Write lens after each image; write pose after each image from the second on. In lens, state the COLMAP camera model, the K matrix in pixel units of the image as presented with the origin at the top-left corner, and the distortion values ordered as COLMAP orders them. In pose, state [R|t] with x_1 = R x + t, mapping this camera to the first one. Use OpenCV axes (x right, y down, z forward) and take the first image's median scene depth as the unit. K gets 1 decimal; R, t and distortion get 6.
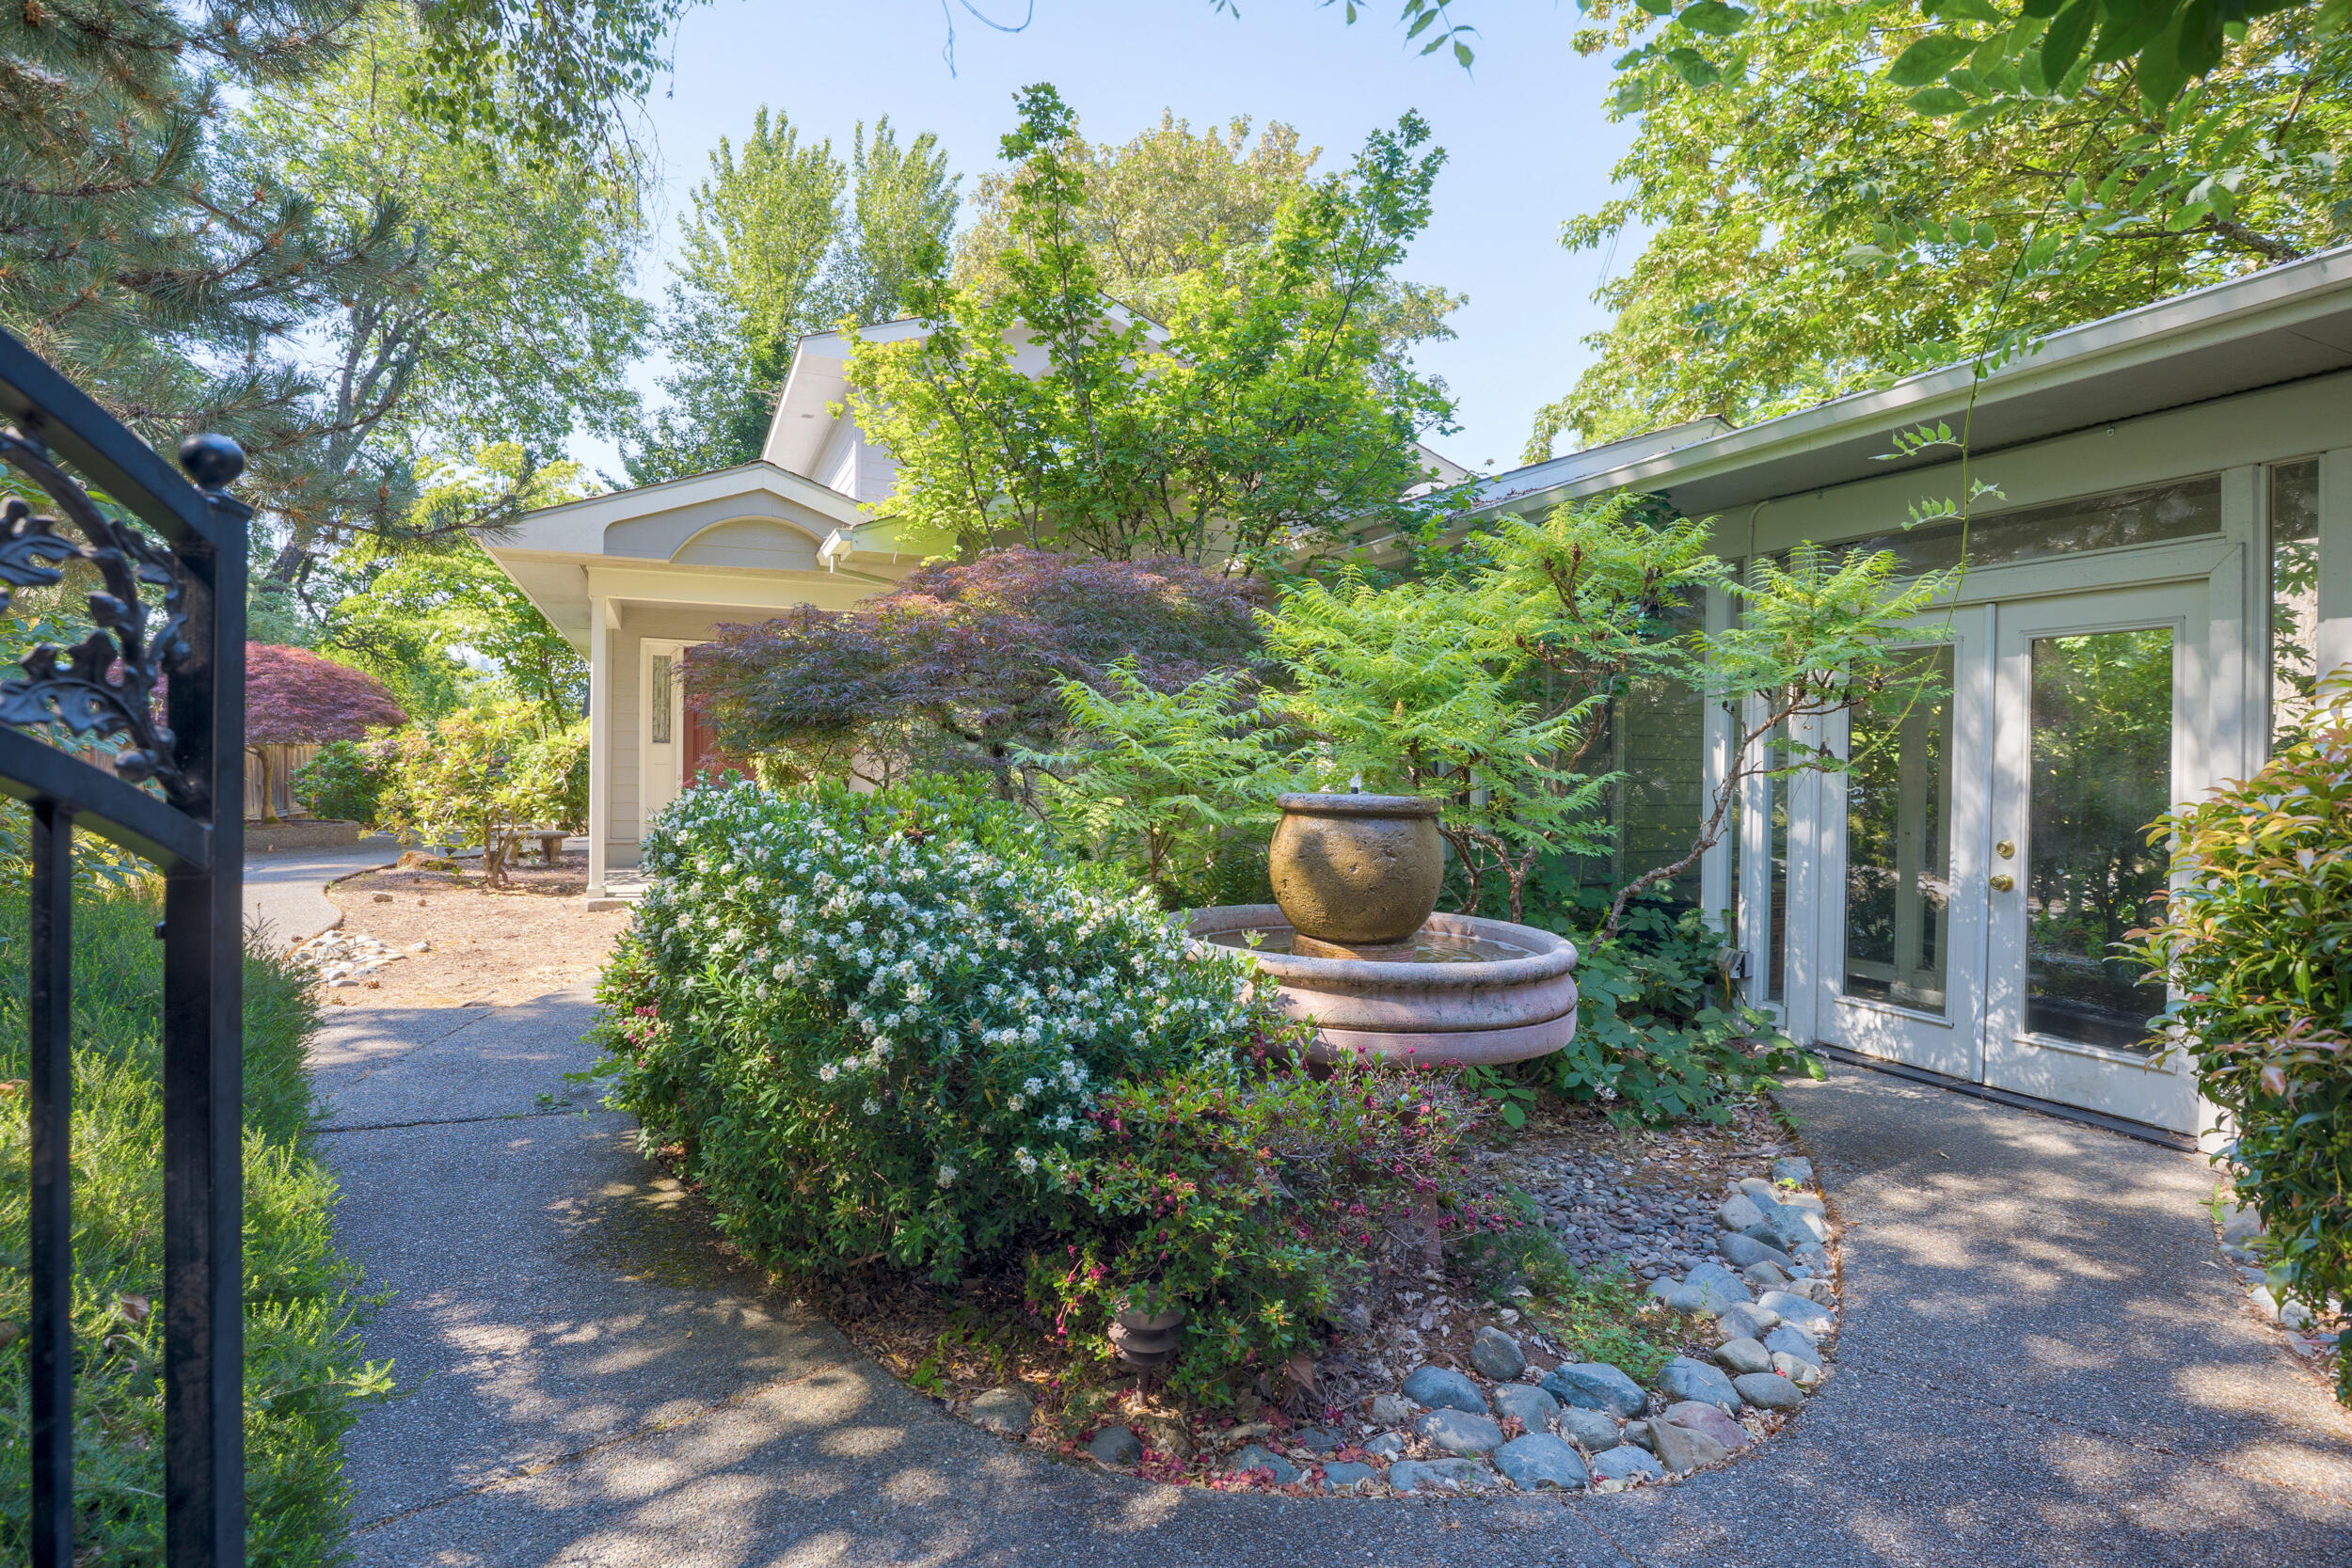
lens RADIAL K [[1097.4, 0, 1175.3], [0, 1097.4, 787.9], [0, 0, 1]] dist [-0.036252, 0.006895]
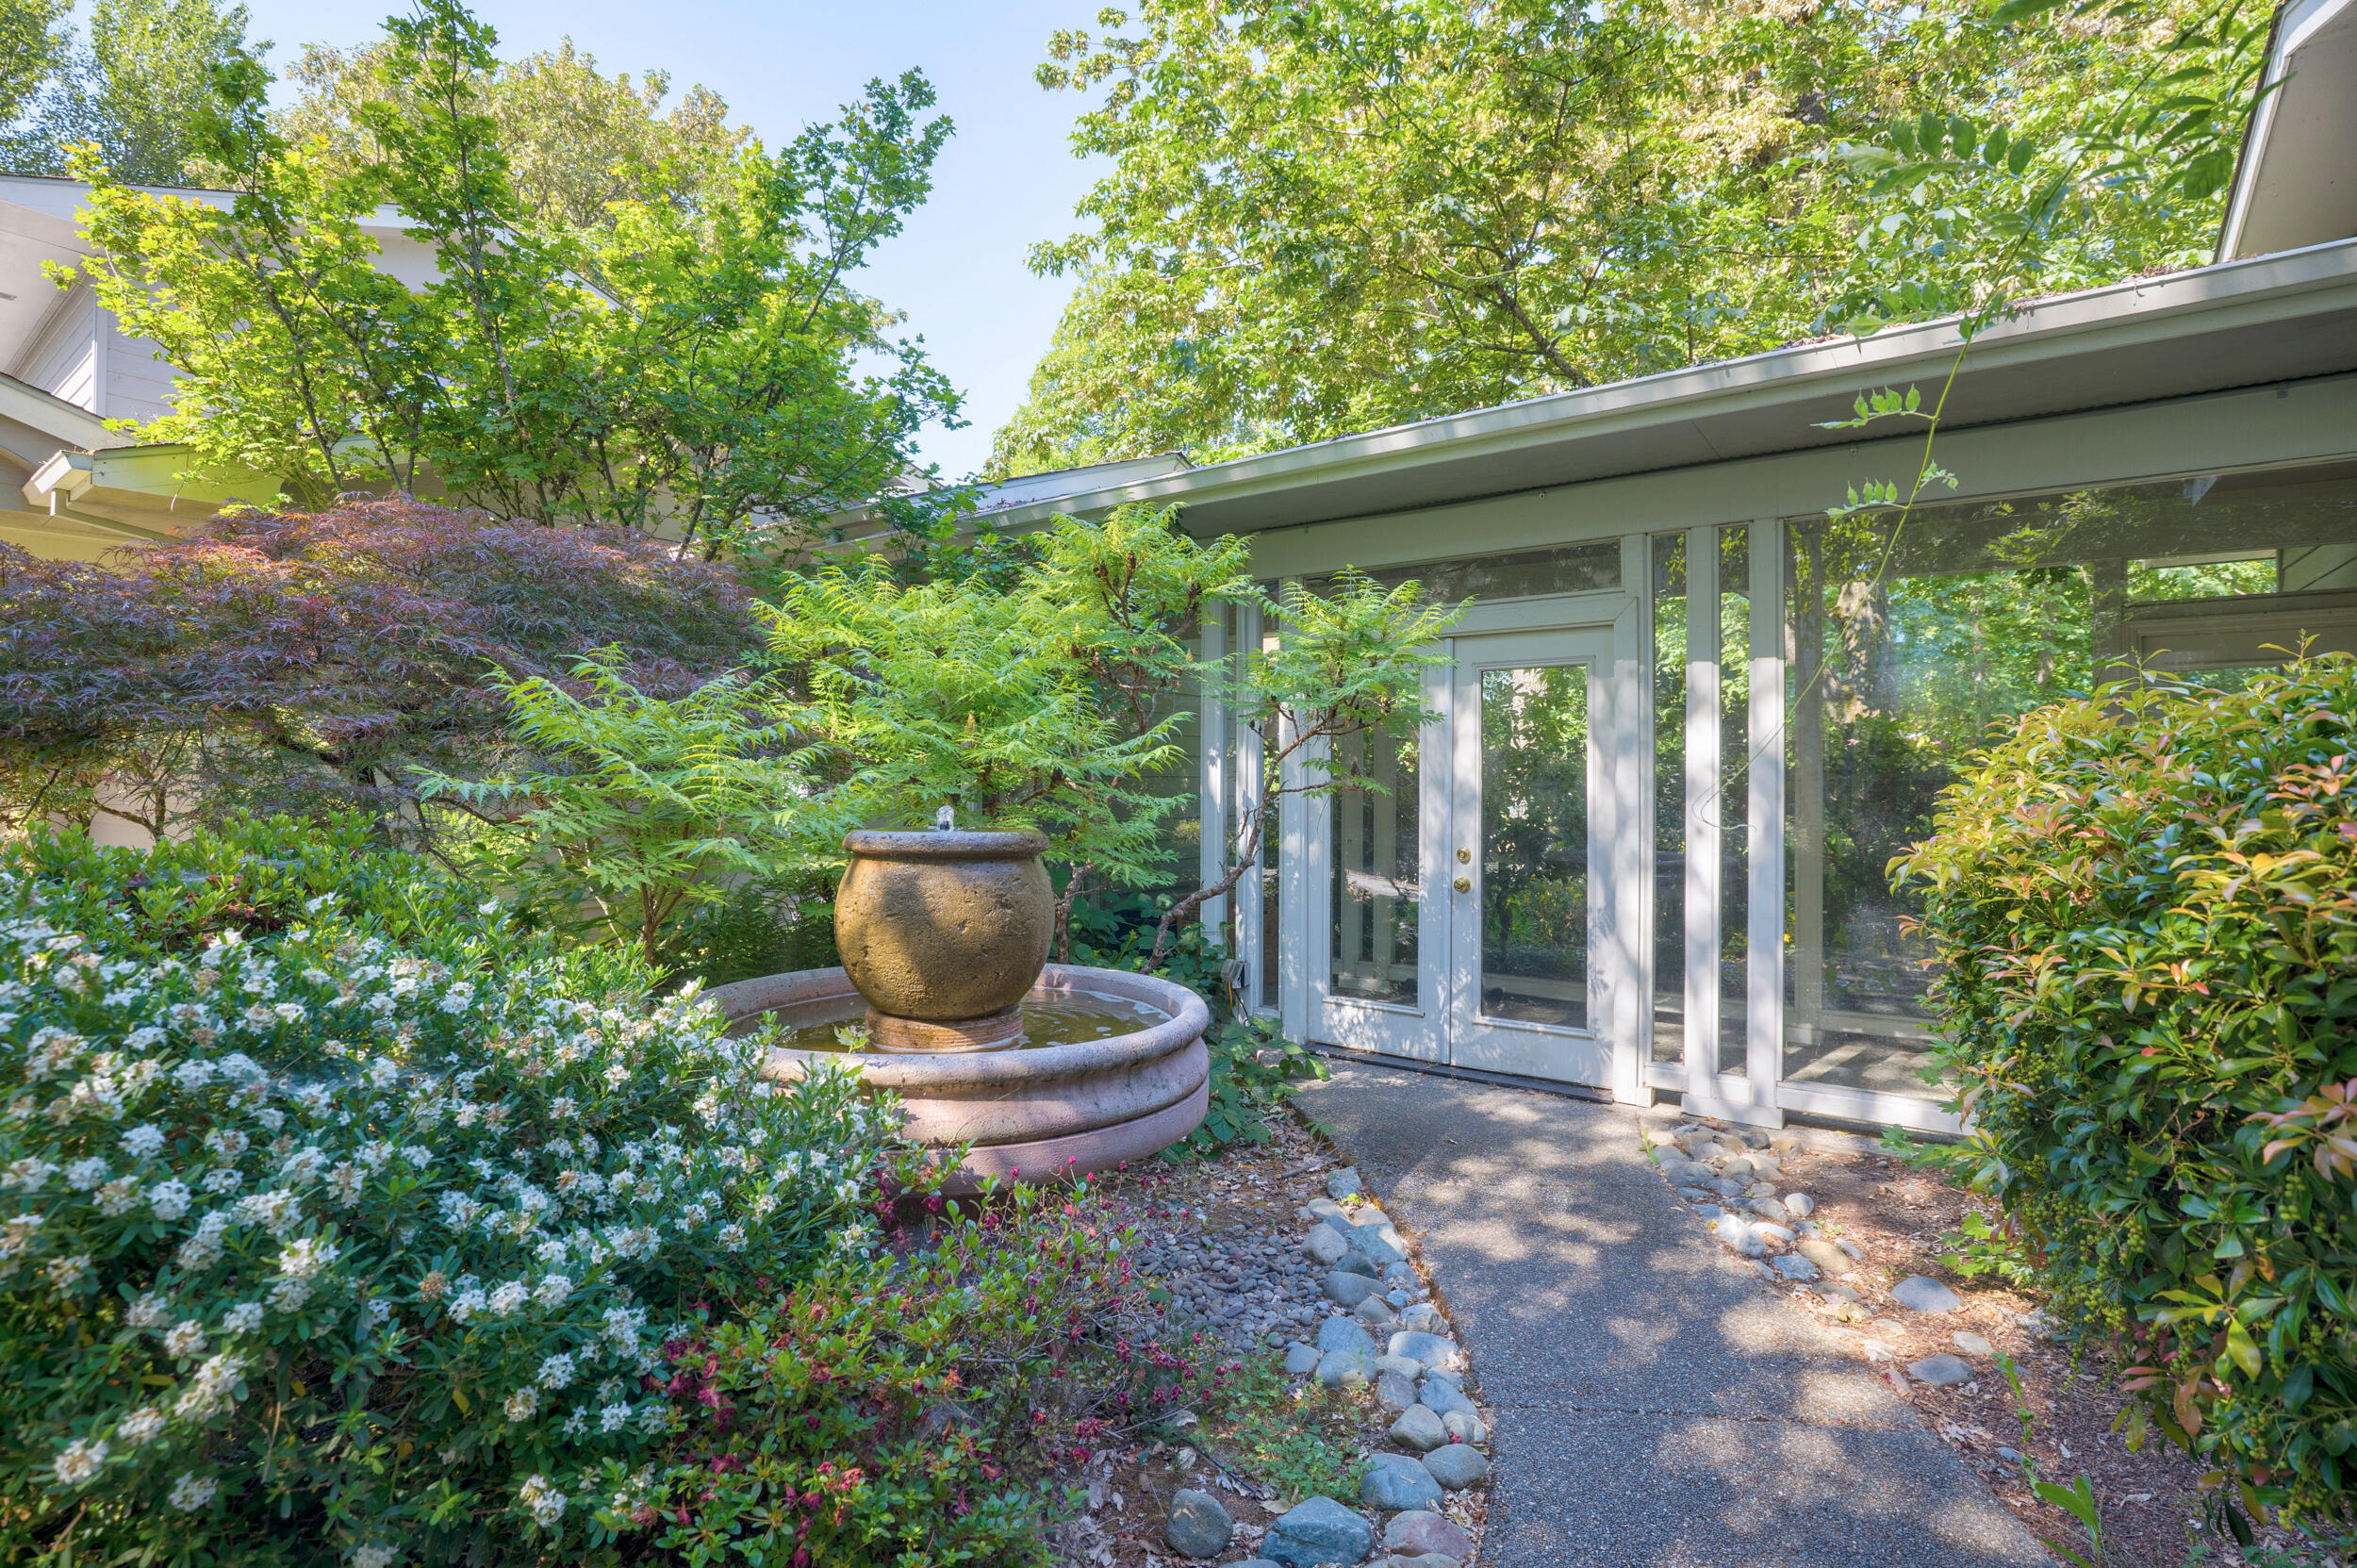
lens RADIAL K [[1099.9, 0, 1193.7], [0, 1099.9, 781.6], [0, 0, 1]] dist [-0.036252, 0.006895]
pose [[0.868929, -0.011630, 0.494800, -0.055013], [0.022166, 0.999635, -0.015431, -0.009685], [-0.494440, 0.024376, 0.868870, 0.160507]]
